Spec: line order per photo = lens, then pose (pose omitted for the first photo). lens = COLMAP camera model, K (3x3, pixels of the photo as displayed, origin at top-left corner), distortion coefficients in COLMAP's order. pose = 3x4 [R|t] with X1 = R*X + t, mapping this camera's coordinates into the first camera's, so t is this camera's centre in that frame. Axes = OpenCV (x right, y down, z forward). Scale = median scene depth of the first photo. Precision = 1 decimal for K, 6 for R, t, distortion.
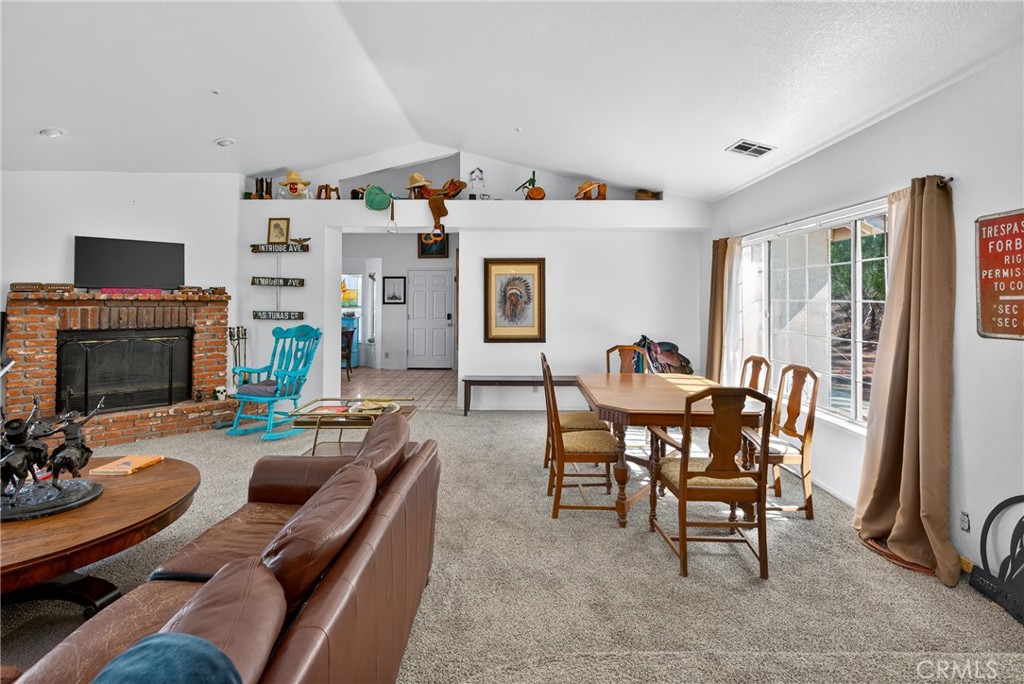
lens RADIAL K [[467.1, 0, 534.8], [0, 467.1, 301.0], [0, 0, 1]] dist [-0.001100, 0.001032]
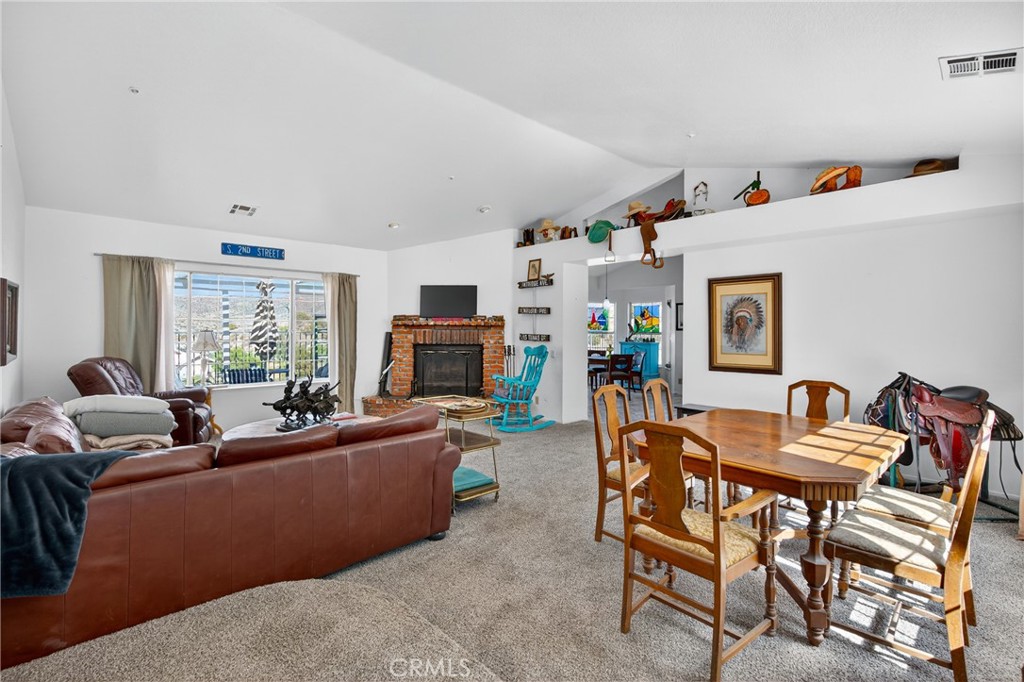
lens RADIAL K [[467.1, 0, 515.4], [0, 467.1, 331.1], [0, 0, 1]] dist [-0.001100, 0.001032]
pose [[0.690046, 0.003206, -0.723758, 0.321407], [-0.000553, 0.999992, 0.003903, 0.008970], [0.723765, -0.002293, 0.690043, 0.100378]]
